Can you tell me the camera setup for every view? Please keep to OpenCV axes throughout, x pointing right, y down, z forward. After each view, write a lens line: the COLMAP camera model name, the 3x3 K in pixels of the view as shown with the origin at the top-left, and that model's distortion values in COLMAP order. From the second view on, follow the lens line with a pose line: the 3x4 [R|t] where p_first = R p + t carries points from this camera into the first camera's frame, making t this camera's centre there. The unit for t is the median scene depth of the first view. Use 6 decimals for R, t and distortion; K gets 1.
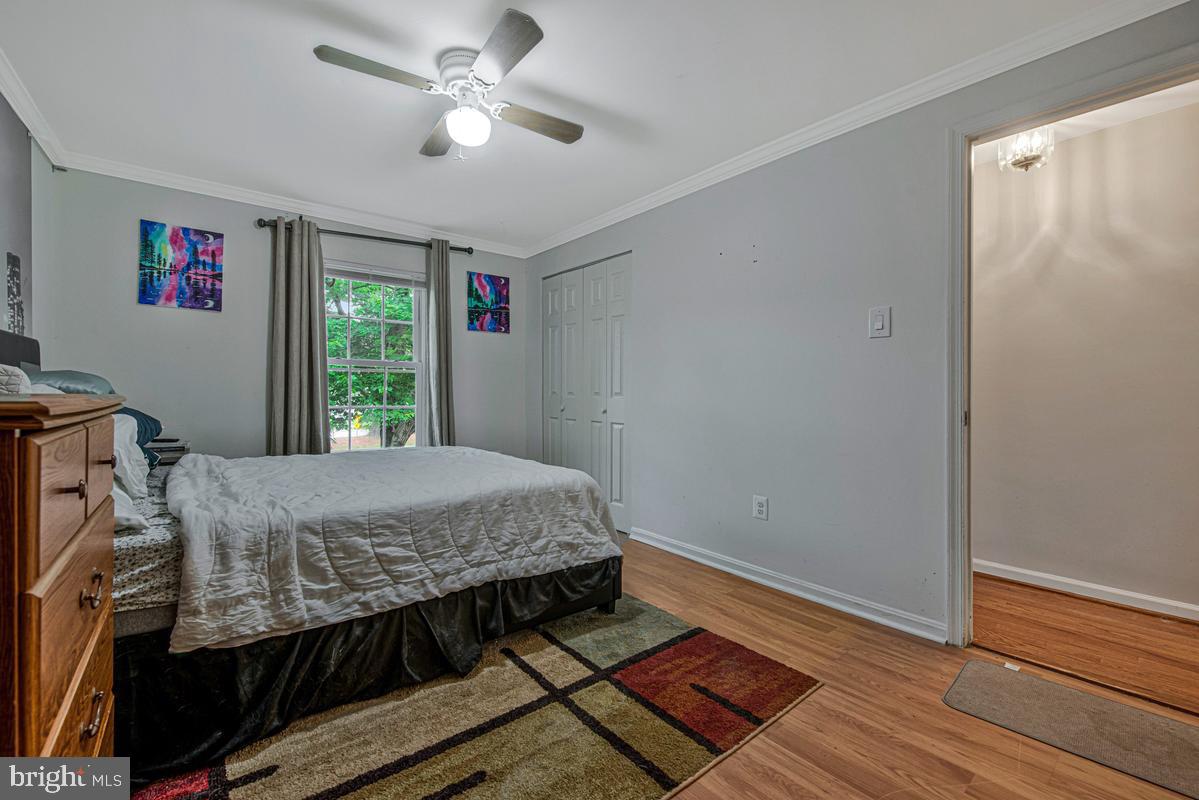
lens RADIAL K [[495.6, 0, 593.6], [0, 495.6, 418.8], [0, 0, 1]] dist [0.002444, 0.000009]
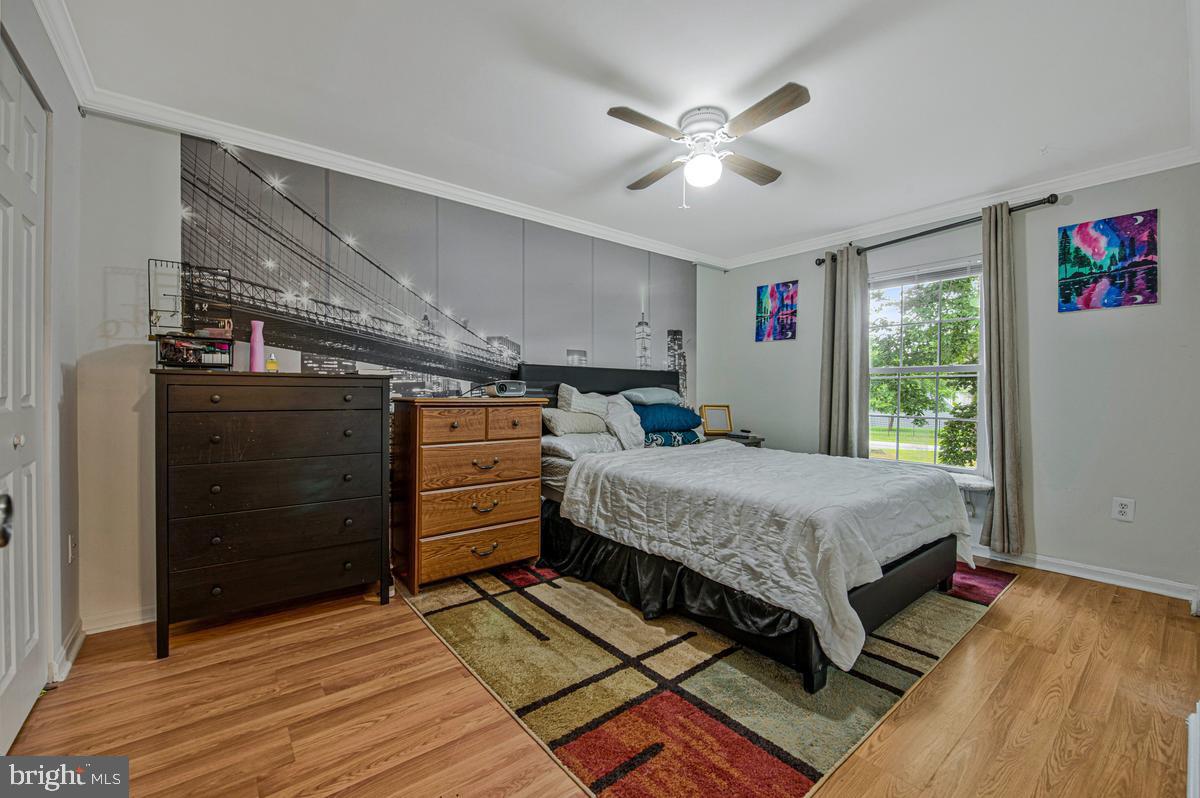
lens RADIAL K [[496.0, 0, 594.1], [0, 496.0, 417.8], [0, 0, 1]] dist [0.002444, 0.000009]
pose [[0.001746, 0.039530, -0.999217, 0.850805], [-0.065064, 0.997106, 0.039332, -0.036649], [0.997880, 0.064945, 0.004313, 0.704715]]
